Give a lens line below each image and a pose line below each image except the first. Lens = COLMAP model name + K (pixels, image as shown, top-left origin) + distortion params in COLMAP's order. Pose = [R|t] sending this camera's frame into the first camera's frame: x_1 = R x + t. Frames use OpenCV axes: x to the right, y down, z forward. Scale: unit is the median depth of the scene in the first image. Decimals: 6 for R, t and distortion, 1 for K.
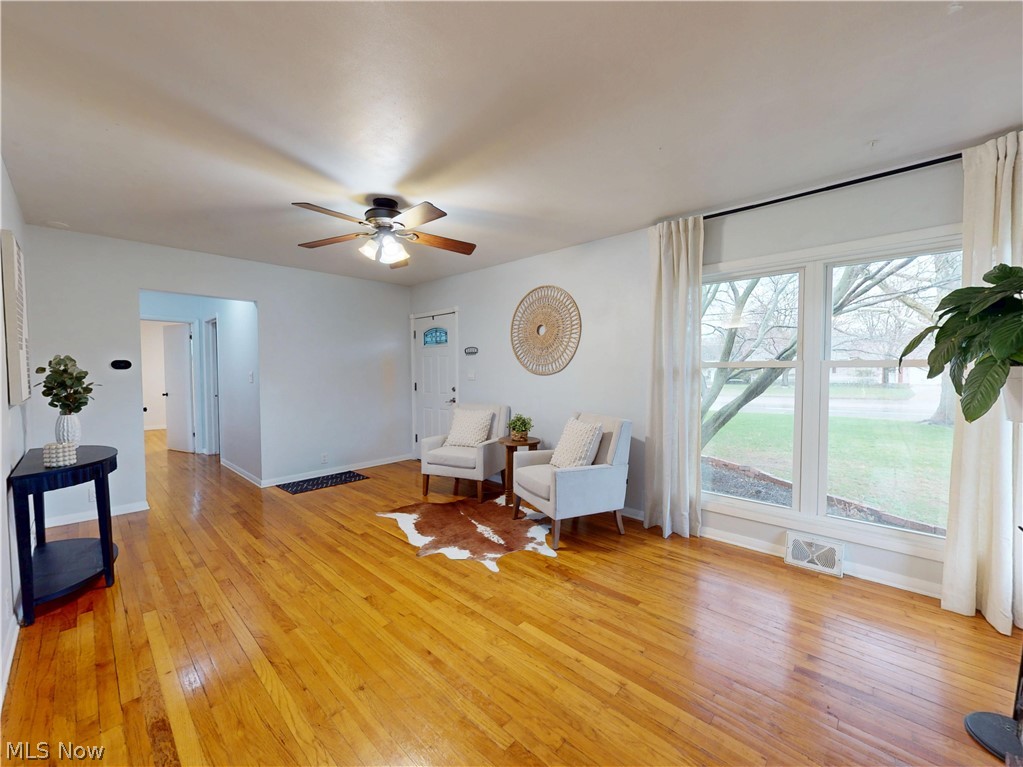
lens RADIAL K [[401.5, 0, 511.8], [0, 401.5, 383.1], [0, 0, 1]] dist [-0.000162, -0.000033]
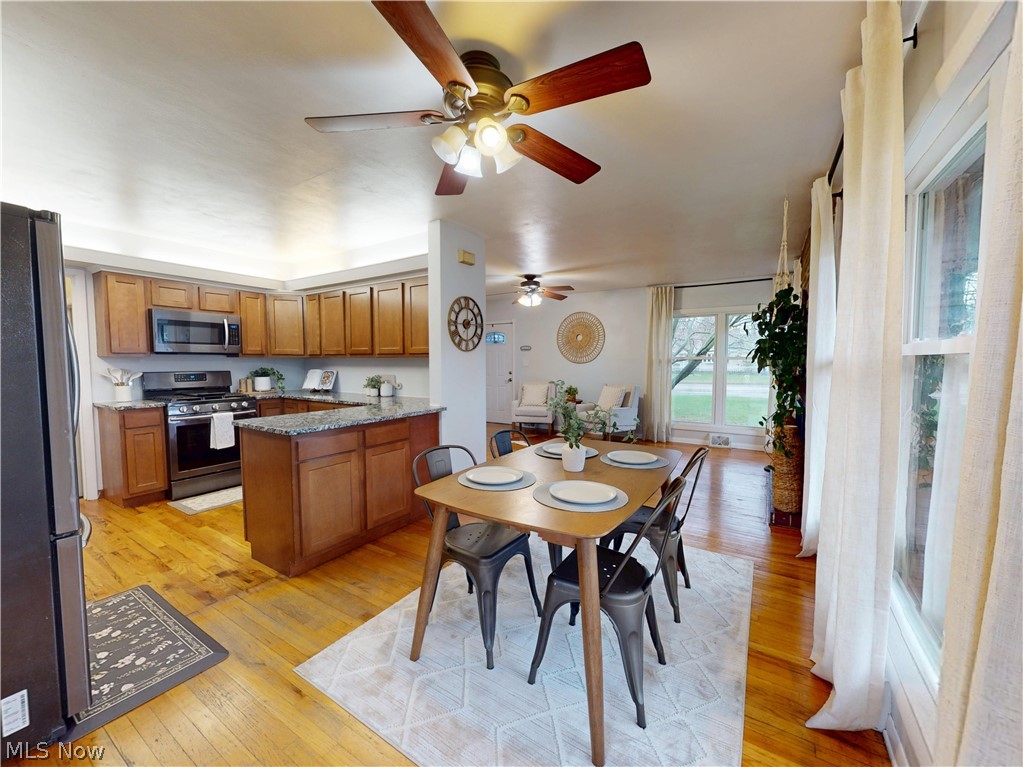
lens RADIAL K [[401.5, 0, 511.4], [0, 401.5, 382.9], [0, 0, 1]] dist [-0.000162, -0.000033]
pose [[0.983957, -0.004850, 0.178338, -0.645245], [0.001177, 0.999785, 0.020695, 0.034466], [-0.178400, -0.020153, 0.983752, -0.805523]]
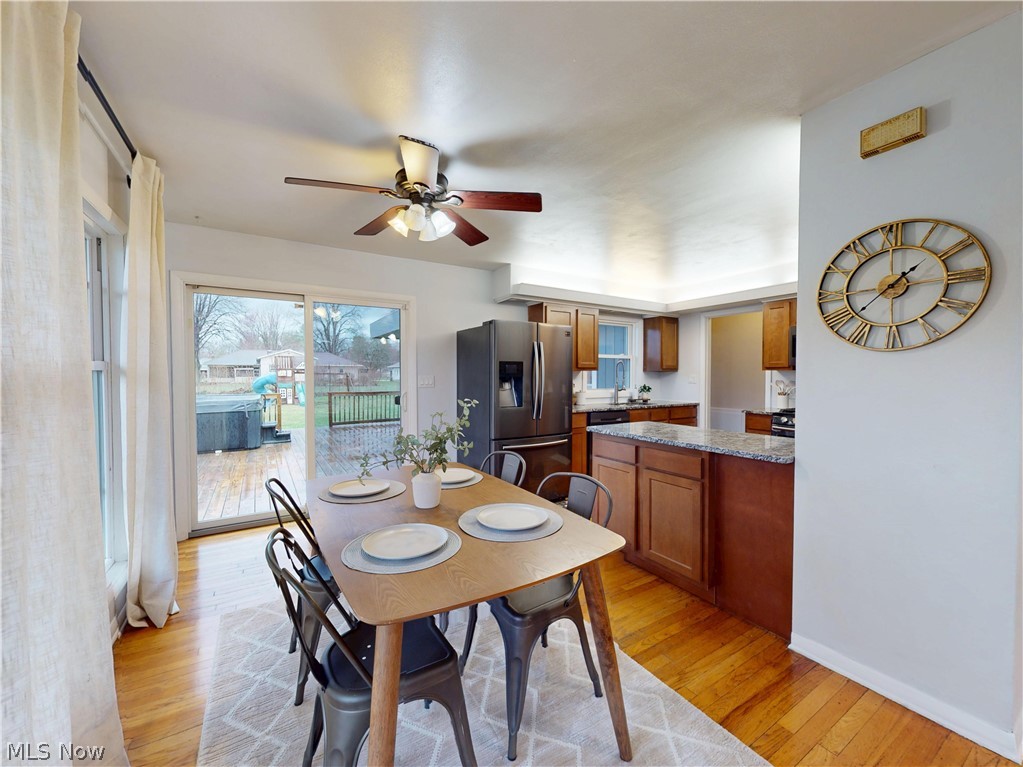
lens RADIAL K [[401.5, 0, 510.5], [0, 401.5, 382.8], [0, 0, 1]] dist [-0.000162, -0.000033]
pose [[-0.277480, 0.024468, -0.960420, 0.720646], [-0.030313, 0.998955, 0.034208, -0.027146], [0.960253, 0.038605, -0.276448, 0.891865]]
